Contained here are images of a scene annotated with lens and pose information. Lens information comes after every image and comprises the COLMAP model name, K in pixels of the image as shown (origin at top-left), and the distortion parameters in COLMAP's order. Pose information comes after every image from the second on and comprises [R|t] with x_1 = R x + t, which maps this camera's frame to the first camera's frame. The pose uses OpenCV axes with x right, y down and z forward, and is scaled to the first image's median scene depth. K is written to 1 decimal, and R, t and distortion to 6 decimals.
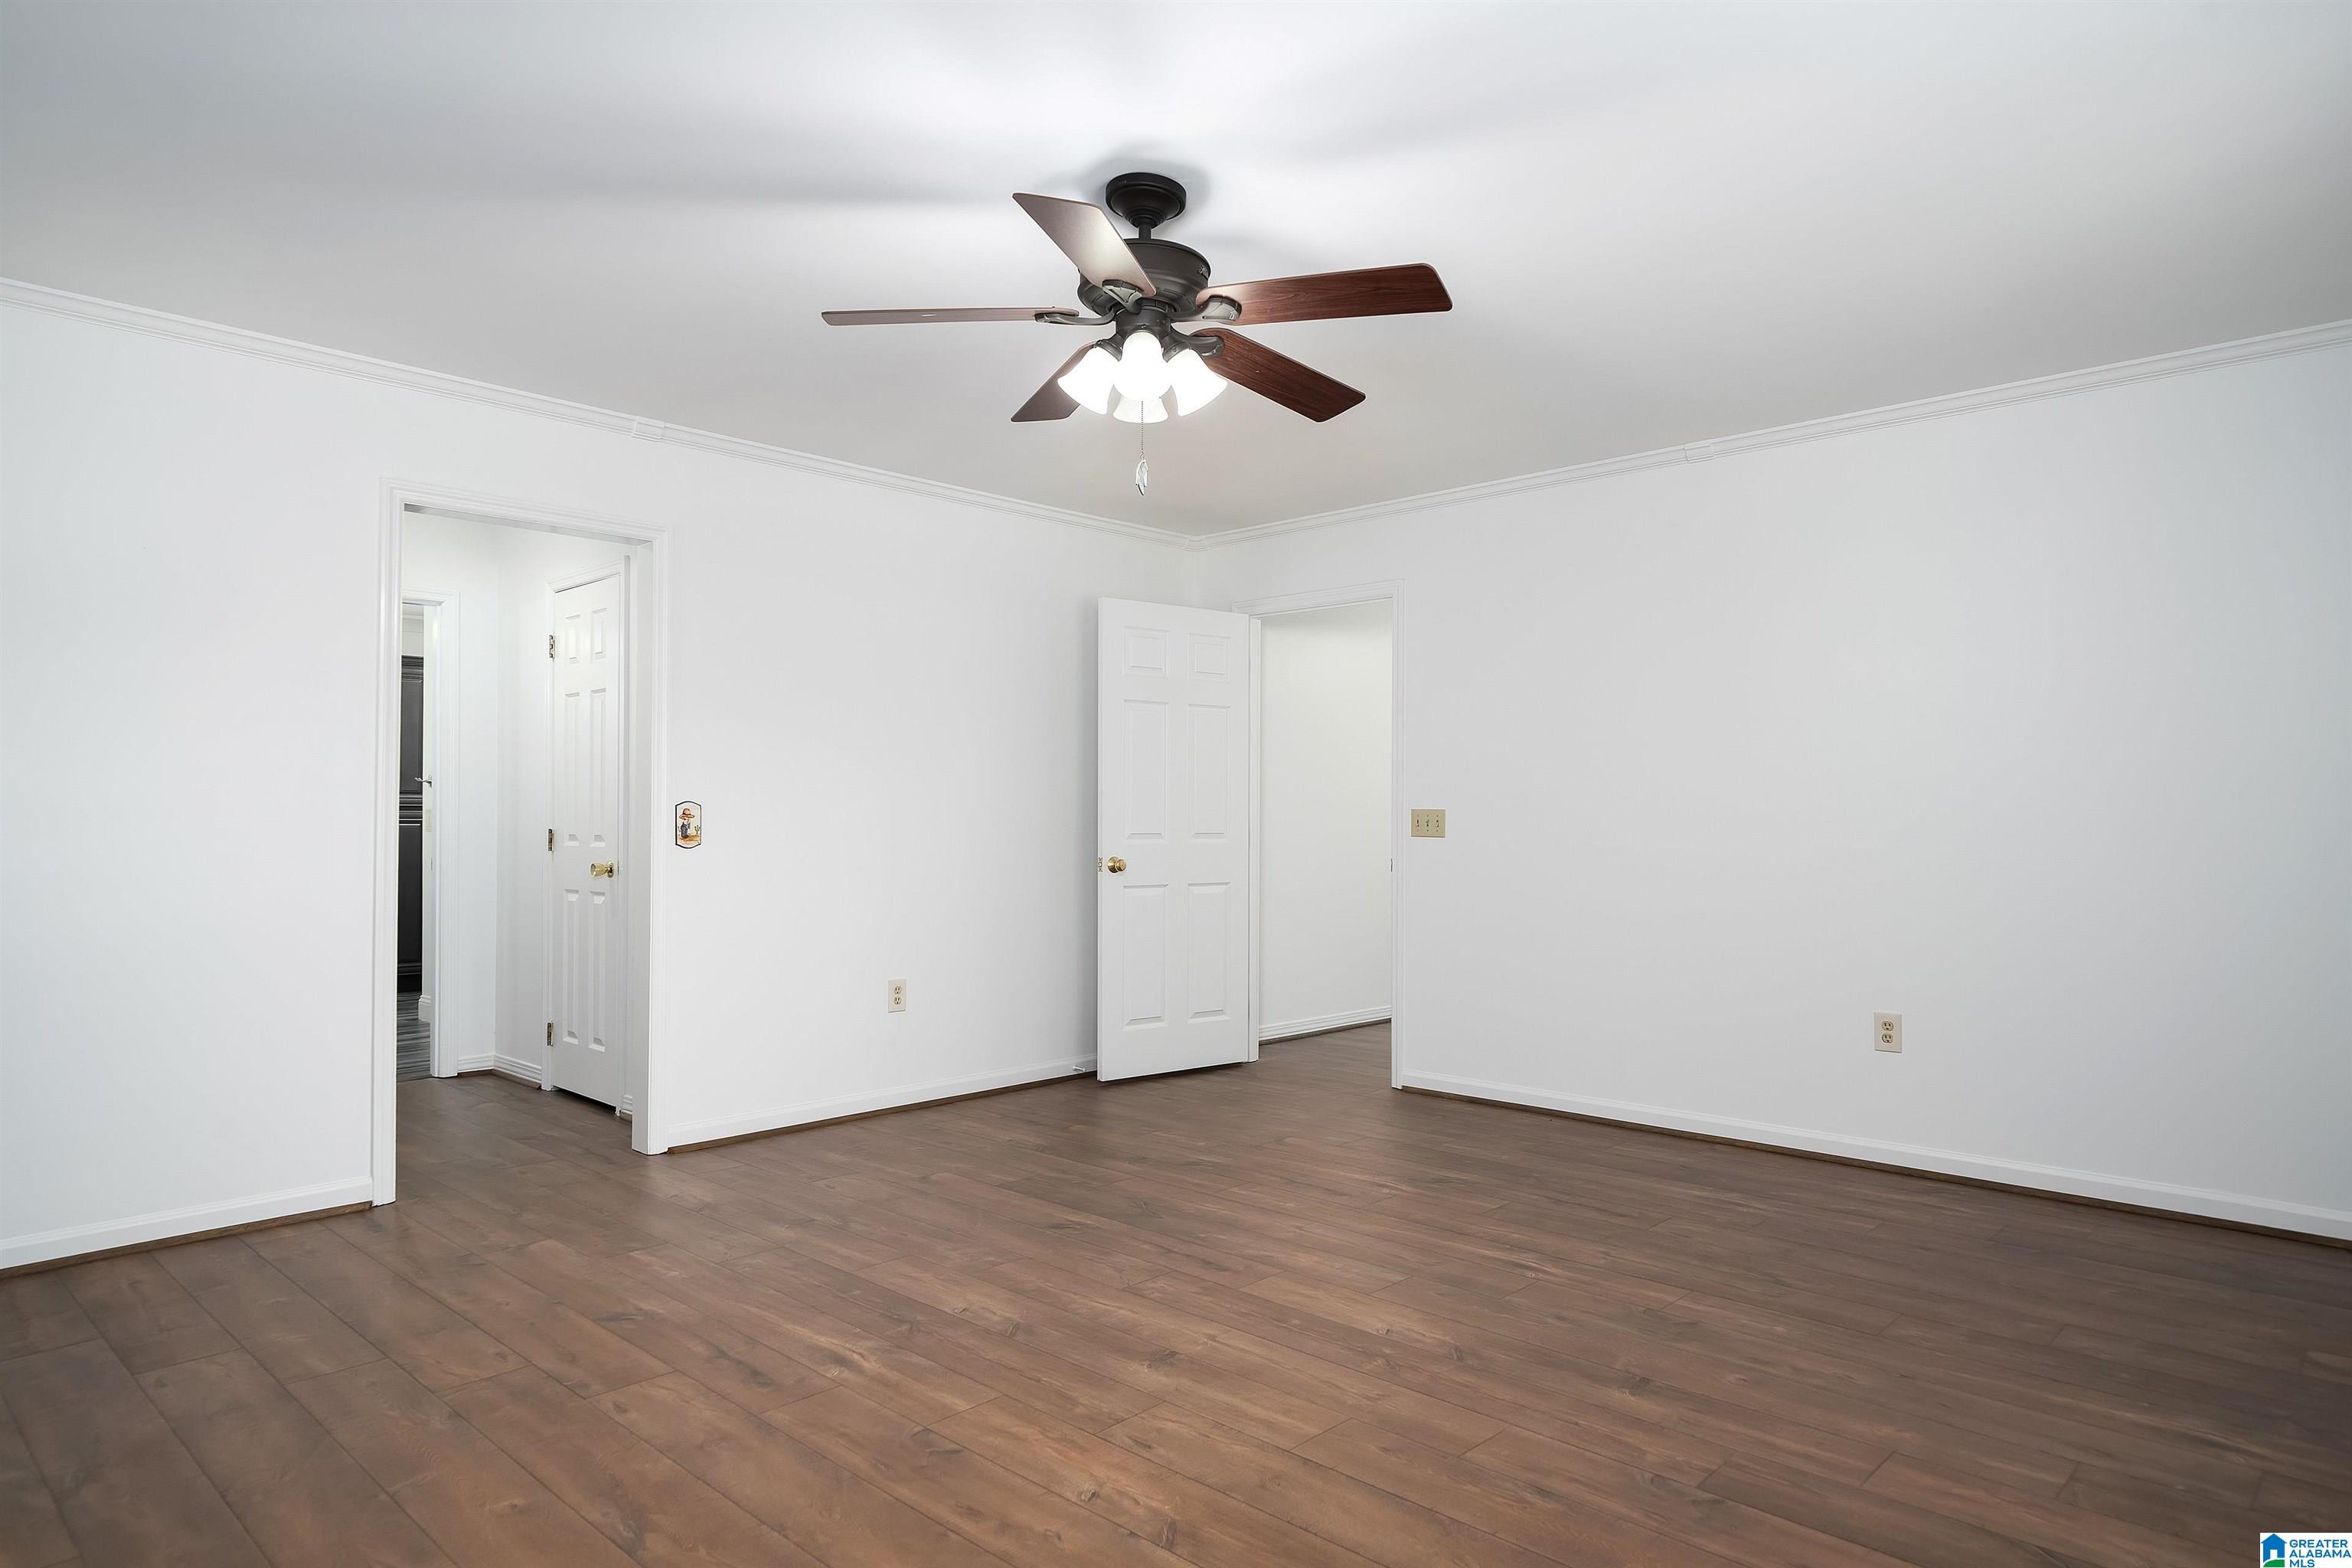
lens RADIAL K [[1380.5, 0, 1174.4], [0, 1380.5, 804.4], [0, 0, 1]] dist [-0.001210, 0.001554]
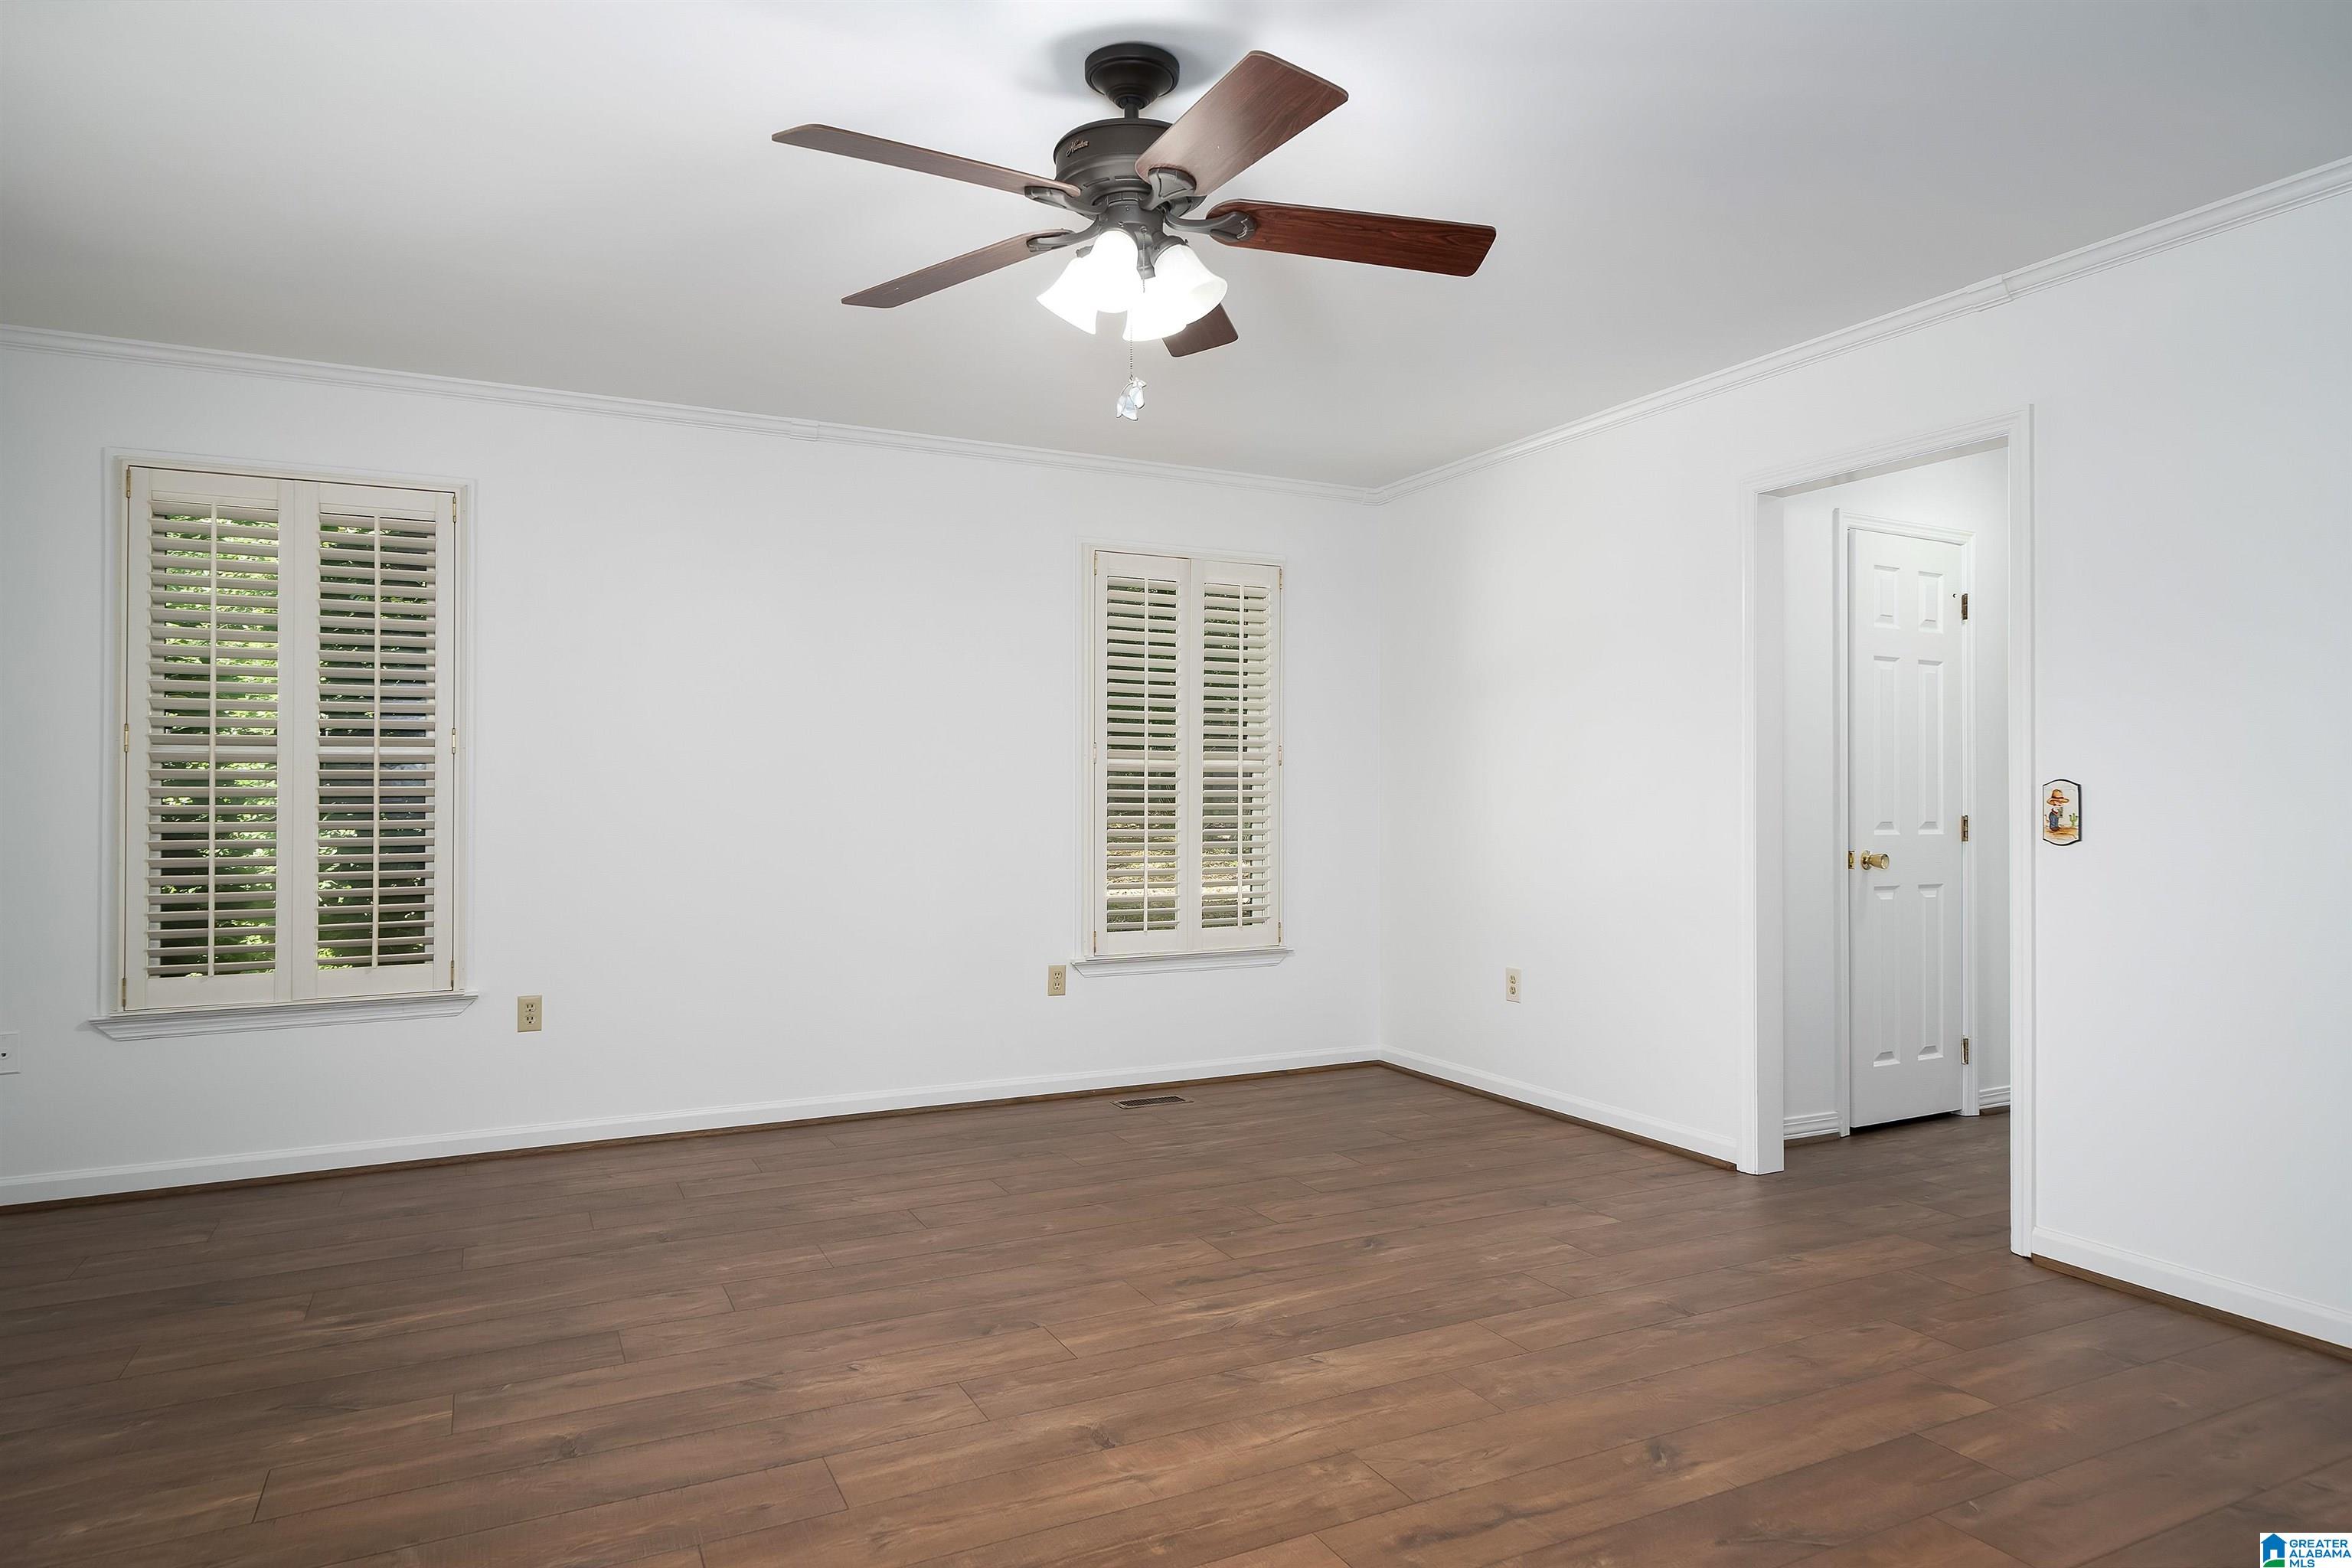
lens RADIAL K [[1380.5, 0, 1172.6], [0, 1380.5, 773.5], [0, 0, 1]] dist [-0.001210, 0.001554]
pose [[-0.338390, -0.016770, -0.940857, 0.742195], [0.005320, 0.999791, -0.019734, 0.010056], [0.940991, -0.011683, -0.338230, 1.269123]]
